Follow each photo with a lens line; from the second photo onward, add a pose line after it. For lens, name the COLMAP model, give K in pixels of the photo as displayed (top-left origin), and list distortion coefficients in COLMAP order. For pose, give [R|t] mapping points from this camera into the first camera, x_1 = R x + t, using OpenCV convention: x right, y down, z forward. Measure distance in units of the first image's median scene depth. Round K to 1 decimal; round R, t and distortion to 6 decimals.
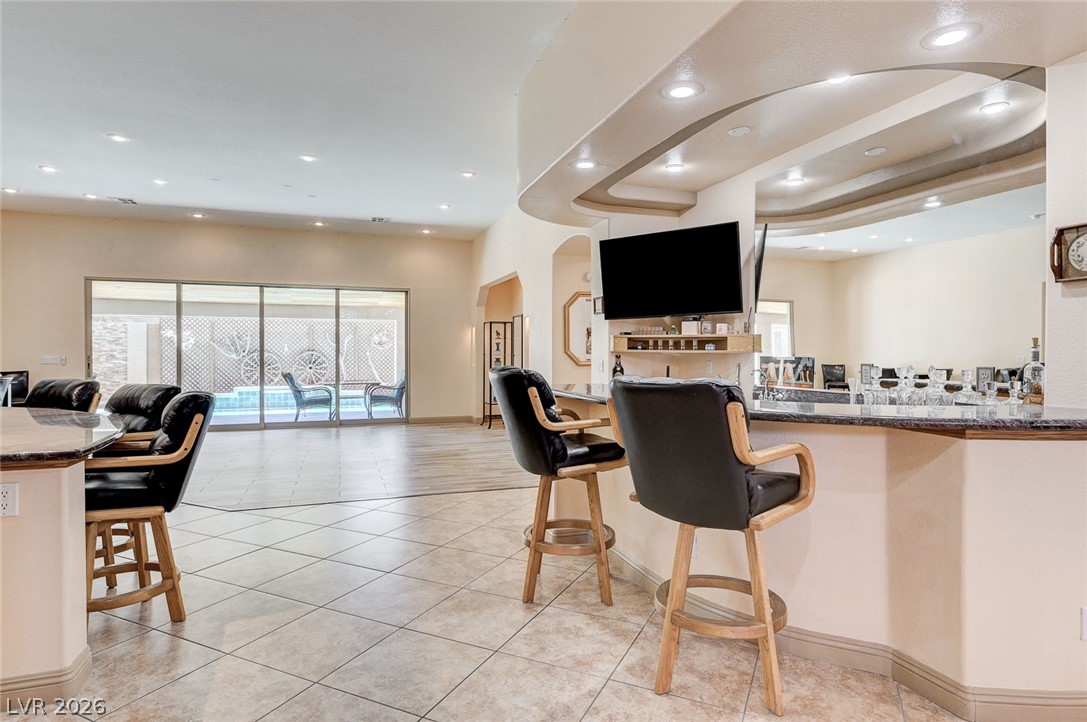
lens RADIAL K [[590.8, 0, 543.5], [0, 590.8, 361.0], [0, 0, 1]] dist [-0.000116, -0.000924]
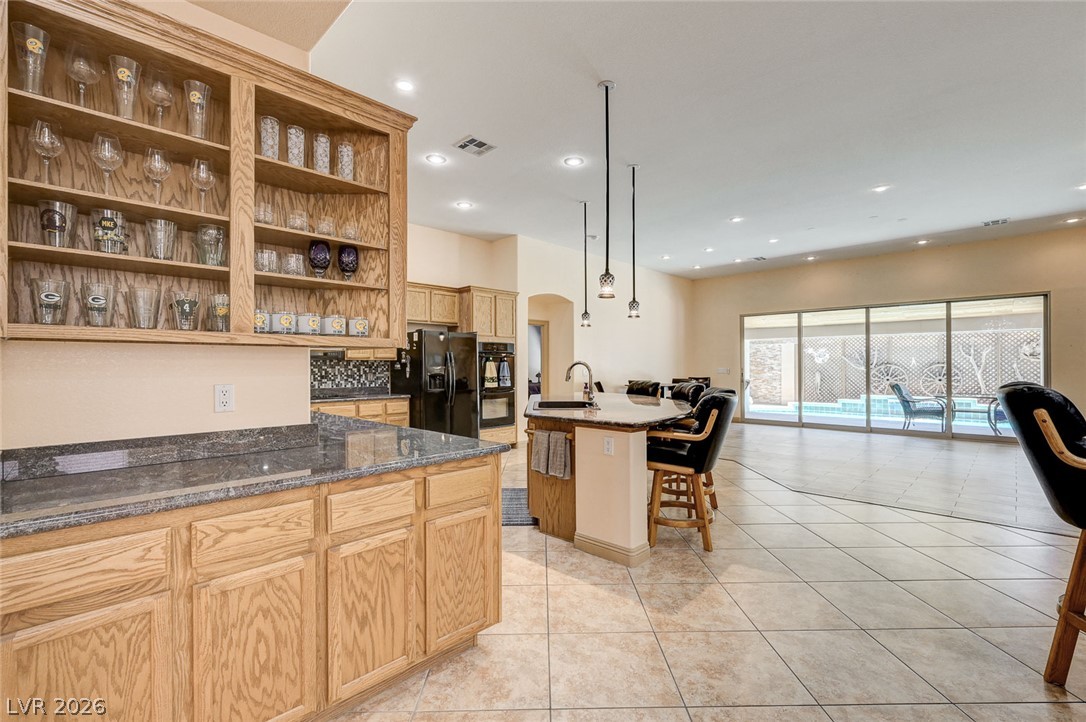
lens RADIAL K [[477.3, 0, 550.3], [0, 477.3, 364.7], [0, 0, 1]] dist [-0.001165, 0.000082]
pose [[0.447421, -0.004914, -0.894310, 0.082389], [-0.009010, 0.999909, -0.010002, -0.000700], [0.894278, 0.012533, 0.447336, 0.038453]]
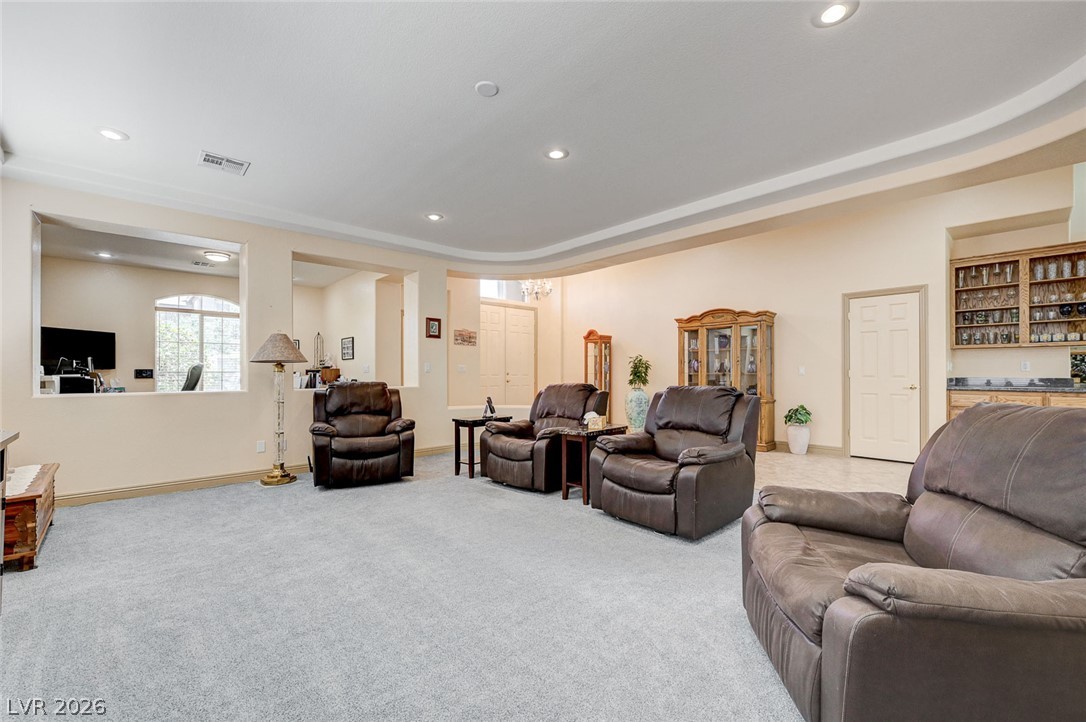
lens RADIAL K [[454.1, 0, 548.4], [0, 454.1, 371.6], [0, 0, 1]] dist [-0.001507, -0.000334]
pose [[-0.914852, 0.000344, -0.403788, 0.612597], [-0.005310, 0.999903, 0.012881, 0.016473], [0.403754, 0.013929, -0.914762, 0.287371]]
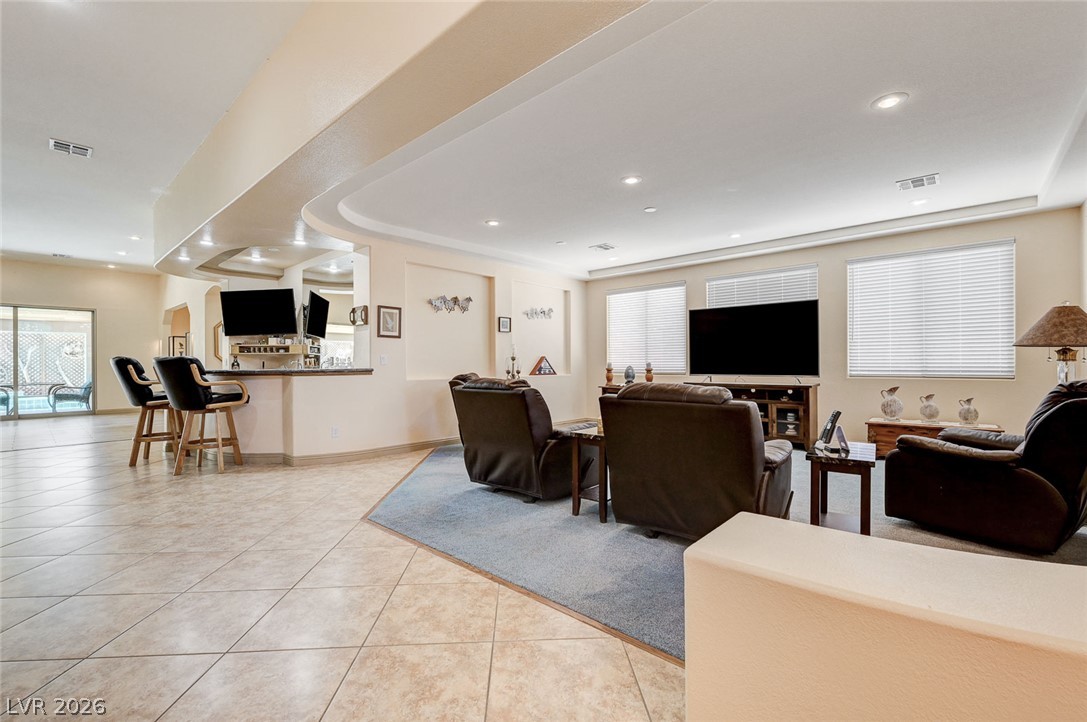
lens RADIAL K [[468.1, 0, 547.4], [0, 468.1, 364.9], [0, 0, 1]] dist [-0.000800, -0.000198]
pose [[0.875014, -0.007079, 0.484047, 0.160049], [0.014075, 0.999842, -0.010822, 0.027308], [-0.483894, 0.016283, 0.874975, -0.414726]]
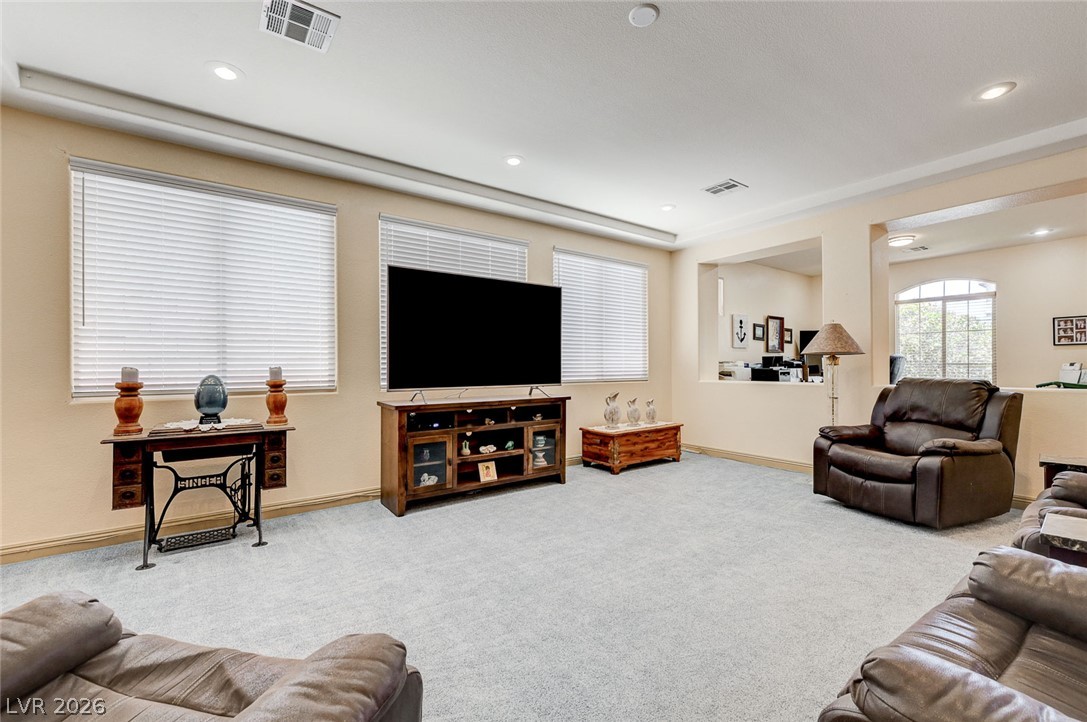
lens RADIAL K [[459.7, 0, 550.9], [0, 459.7, 364.2], [0, 0, 1]] dist [-0.002859, 0.000052]
pose [[-0.299837, 0.005257, 0.953976, 0.320497], [0.019208, 0.999815, 0.000527, 0.018680], [-0.953797, 0.018482, -0.299883, 0.122845]]
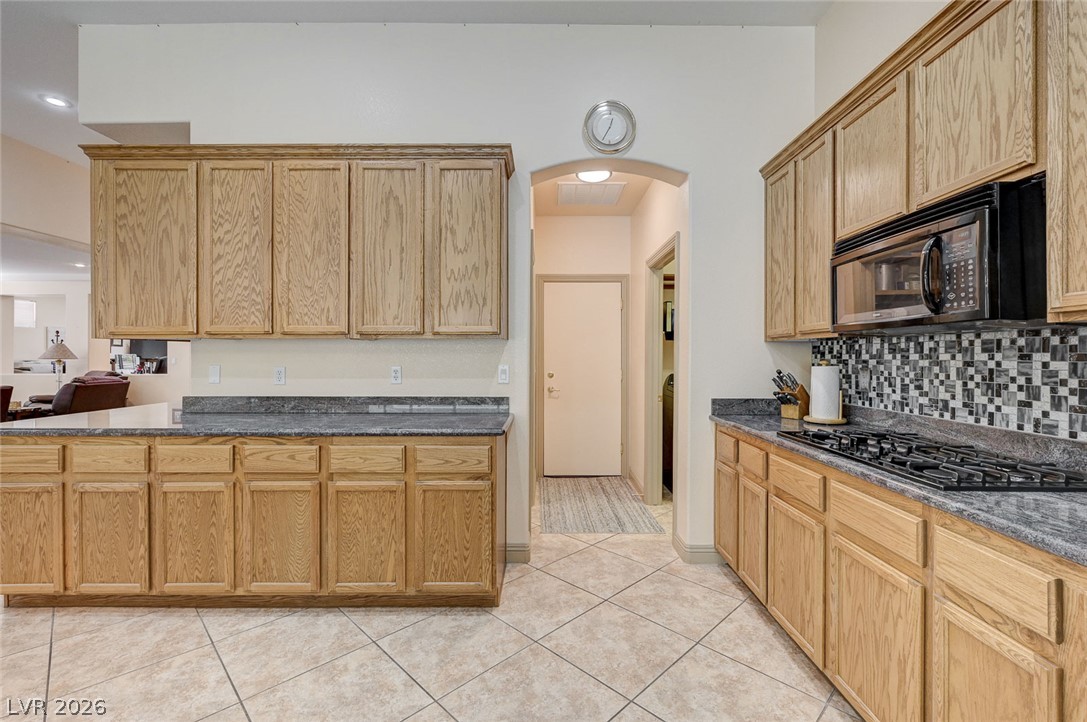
lens RADIAL K [[468.8, 0, 544.7], [0, 468.8, 357.7], [0, 0, 1]] dist [-0.000432, -0.000195]
pose [[-0.943112, -0.003611, 0.332456, -0.538036], [0.003579, 0.999773, 0.021012, -0.004534], [-0.332456, 0.021006, -0.942885, 0.264334]]
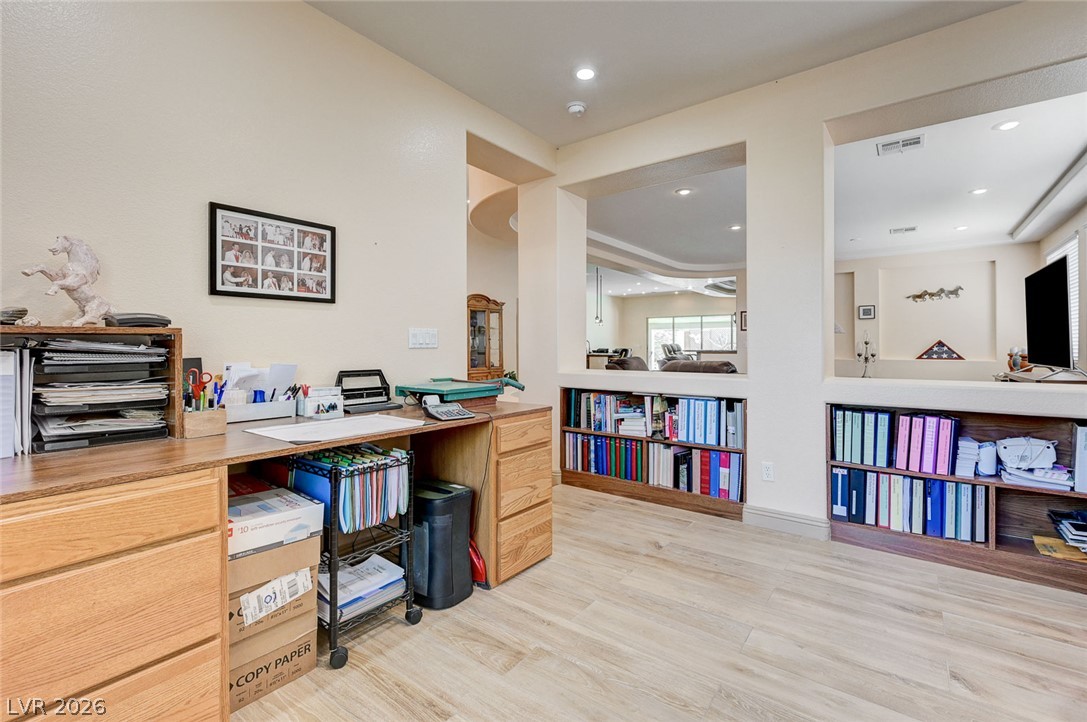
lens RADIAL K [[478.0, 0, 544.1], [0, 478.0, 347.4], [0, 0, 1]] dist [0.000395, -0.000082]
pose [[0.552447, -0.002247, -0.833545, 0.888521], [-0.010887, 0.999892, -0.009910, 0.031192], [0.833477, 0.014550, 0.552362, -0.682949]]
